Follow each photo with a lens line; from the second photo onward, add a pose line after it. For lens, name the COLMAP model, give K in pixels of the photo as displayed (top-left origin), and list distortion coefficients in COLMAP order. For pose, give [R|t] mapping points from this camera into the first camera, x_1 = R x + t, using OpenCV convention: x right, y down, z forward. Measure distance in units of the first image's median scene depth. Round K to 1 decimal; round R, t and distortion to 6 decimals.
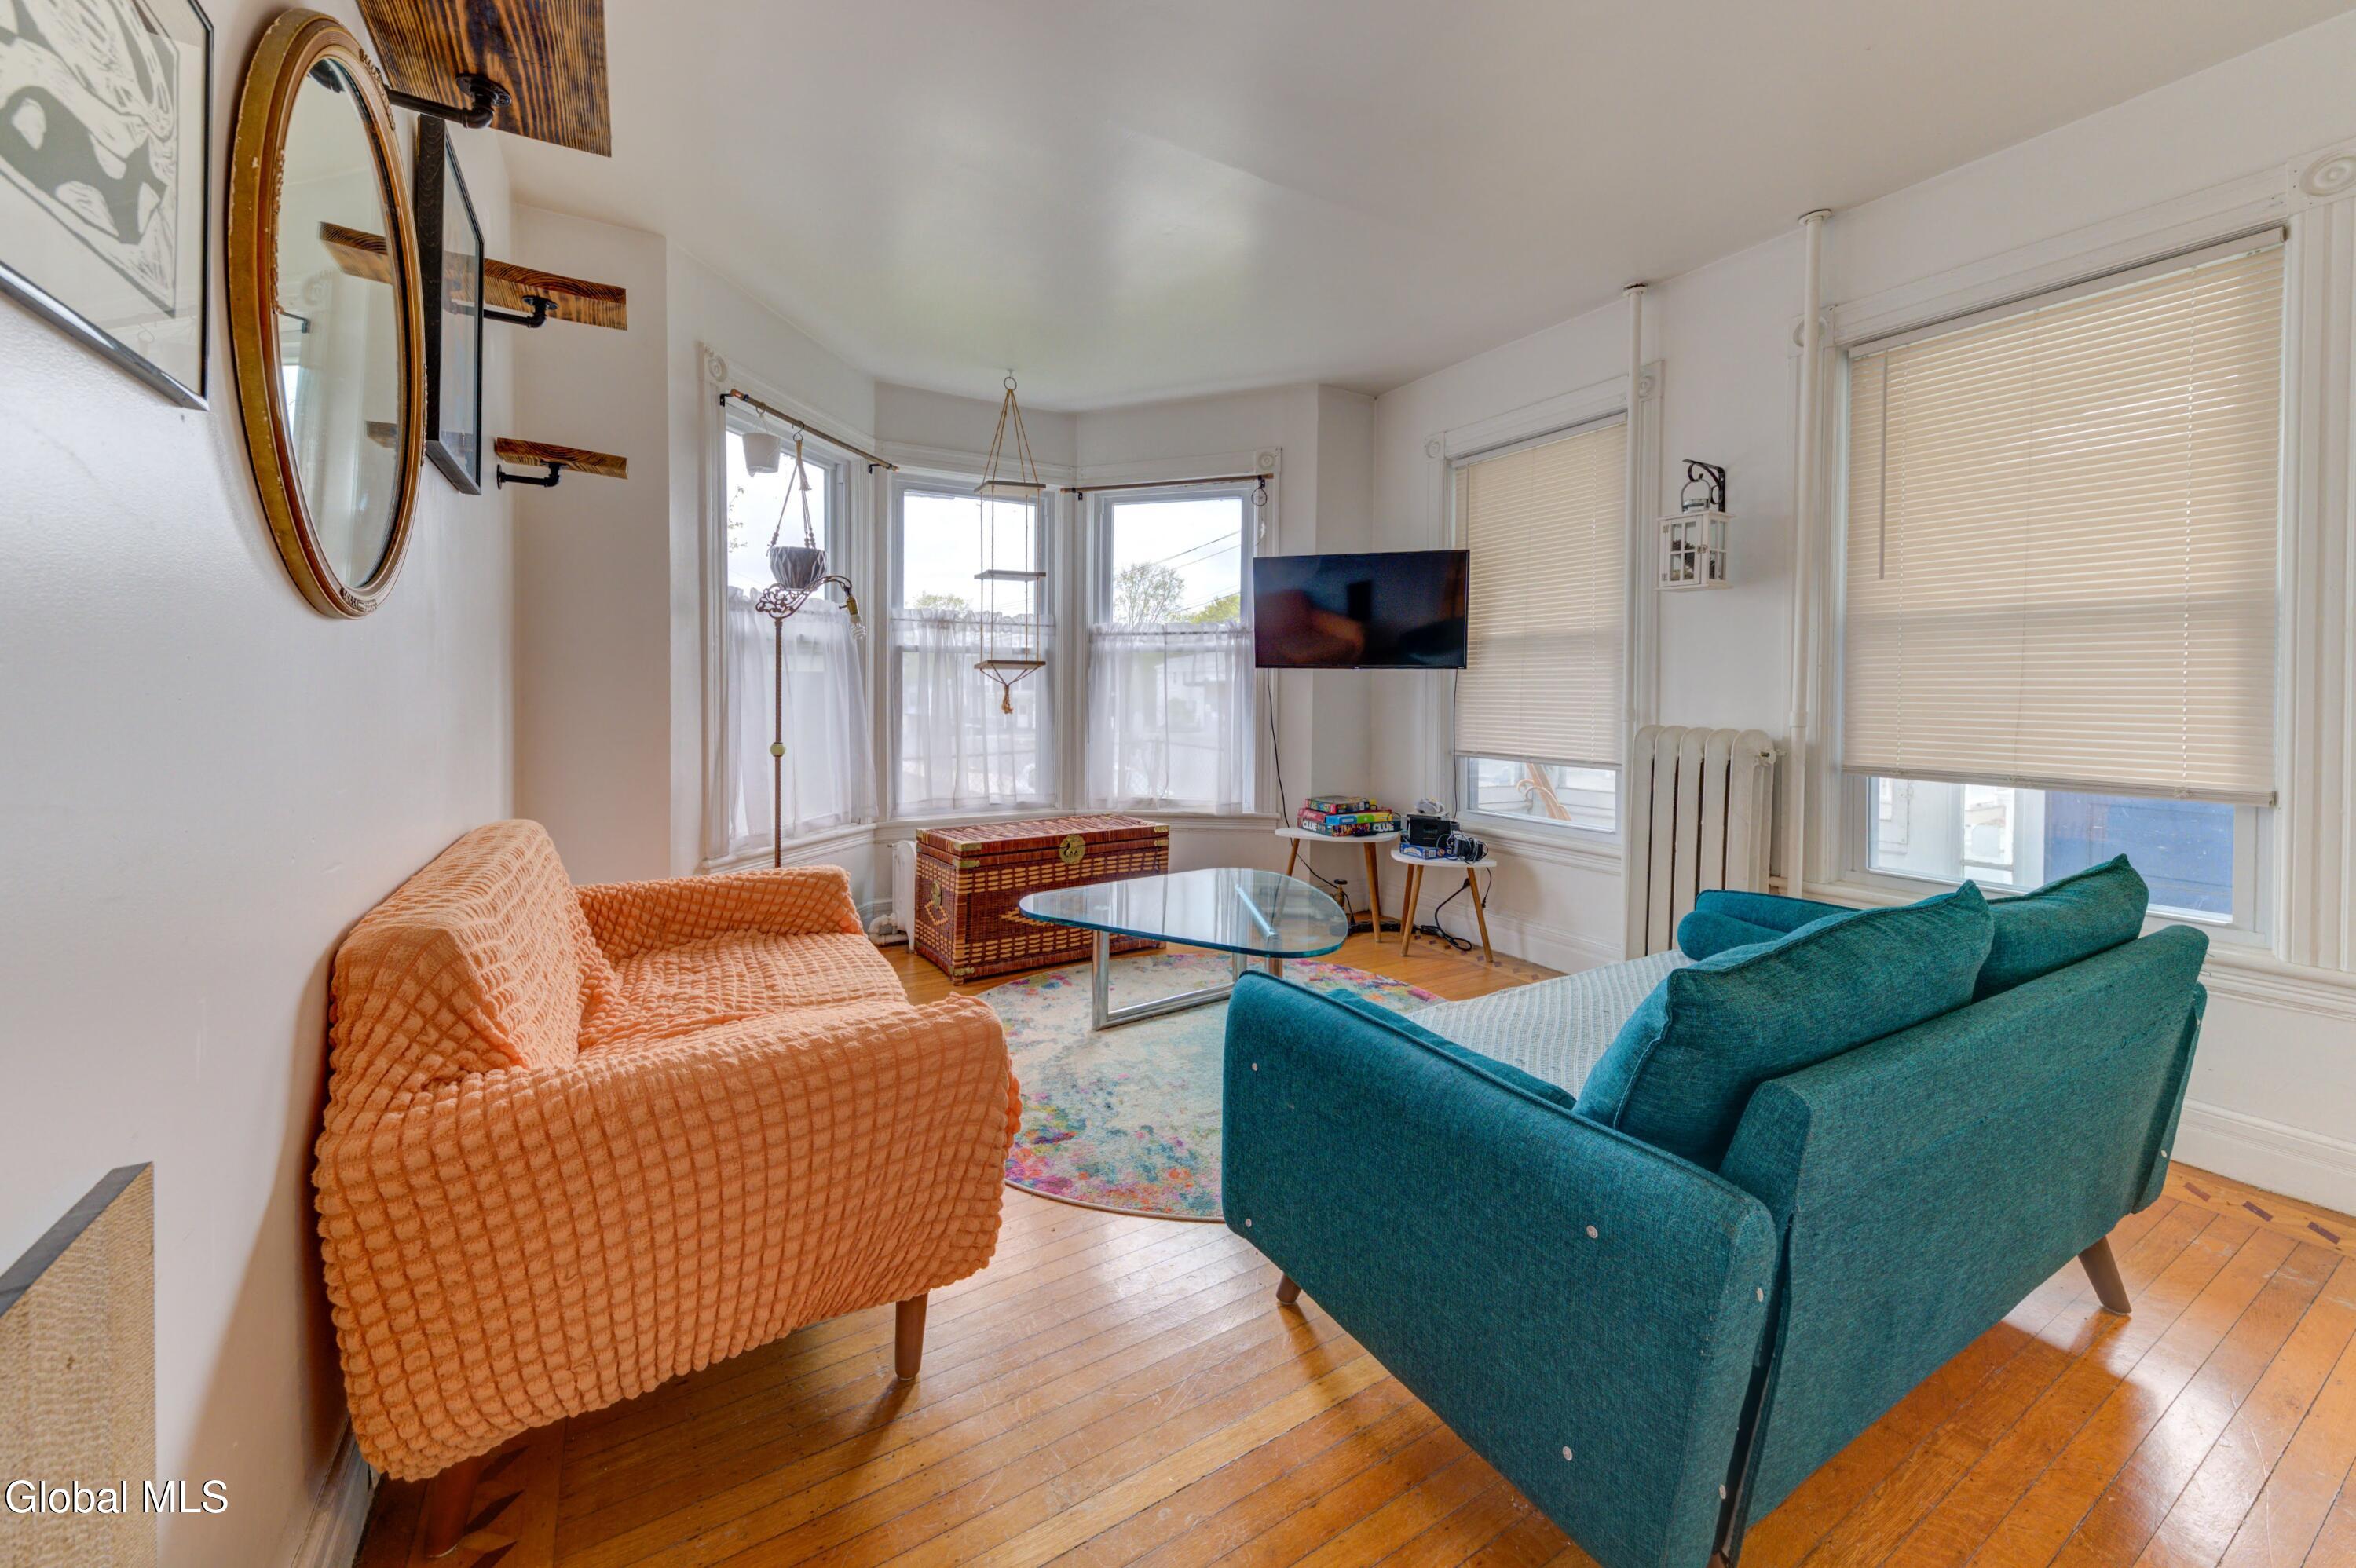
lens RADIAL K [[906.0, 0, 1177.1], [0, 906.0, 694.3], [0, 0, 1]] dist [0.000428, -0.000014]
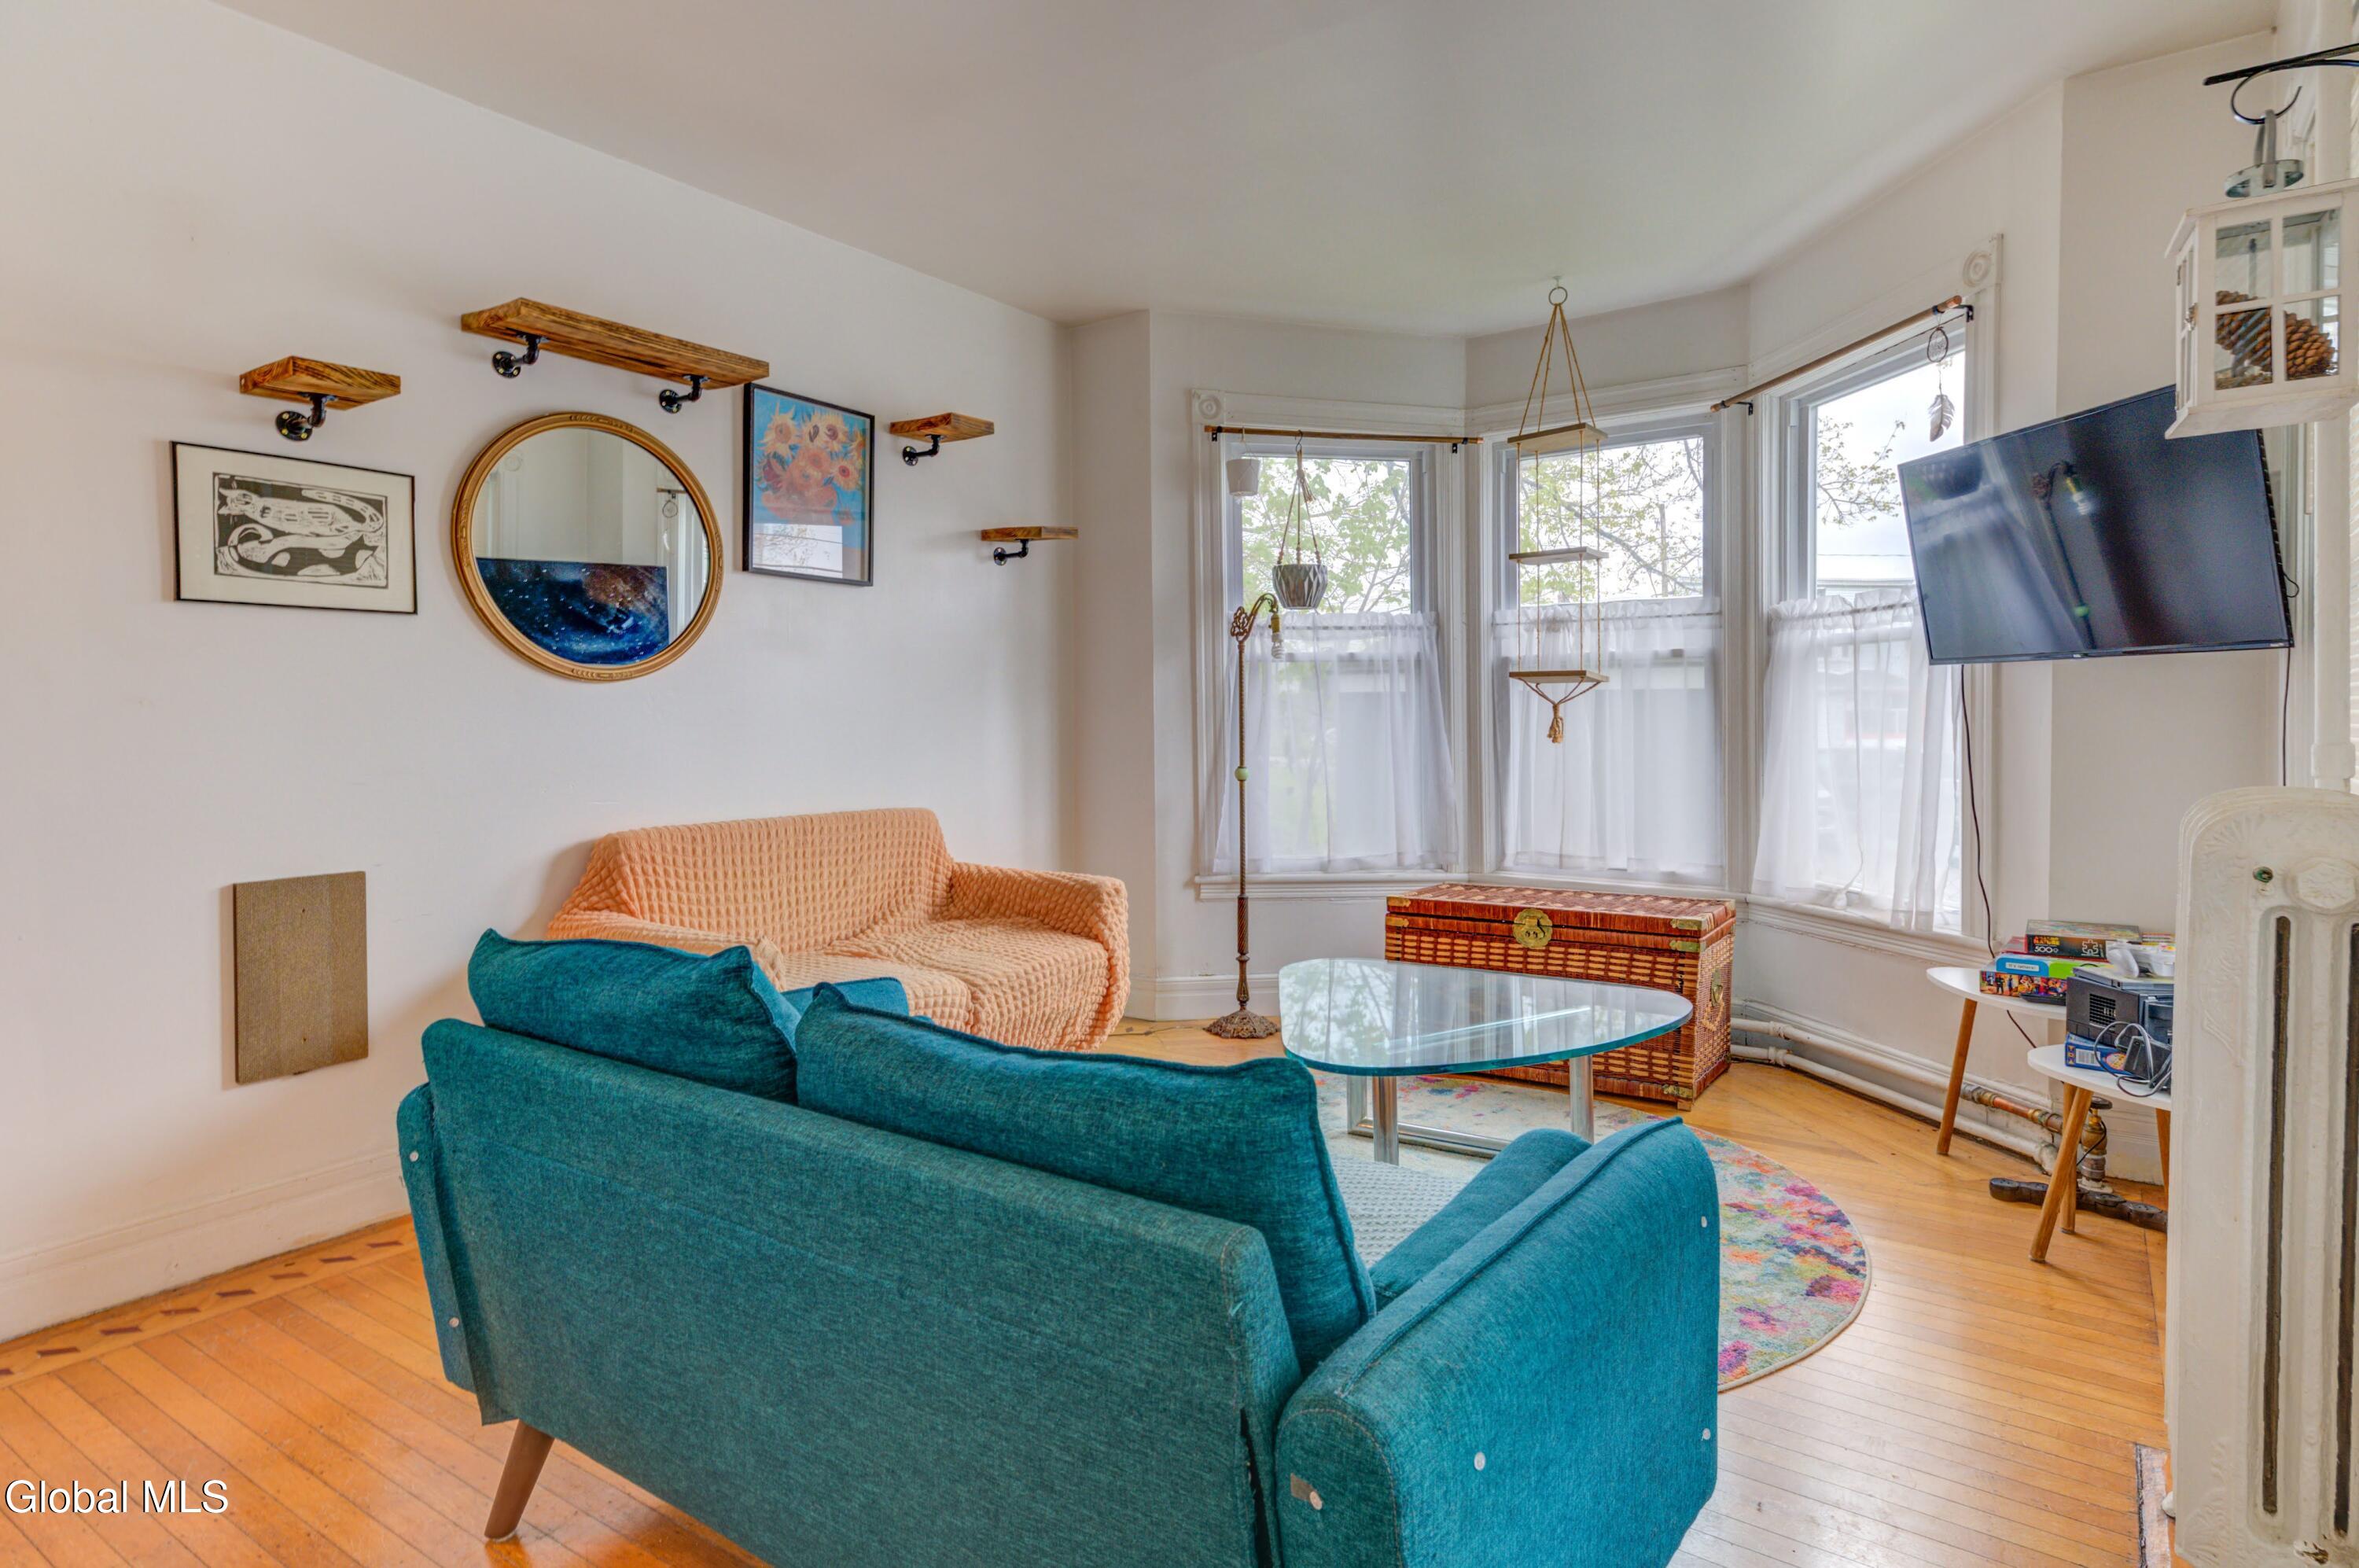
lens RADIAL K [[1264.7, 0, 1179.9], [0, 1264.7, 734.7], [0, 0, 1]] dist [0.001968, 0.000530]
pose [[0.393504, 0.003526, -0.919316, 0.691584], [0.004952, 0.999970, 0.005955, 0.007521], [0.919310, -0.006896, 0.393474, 0.332769]]
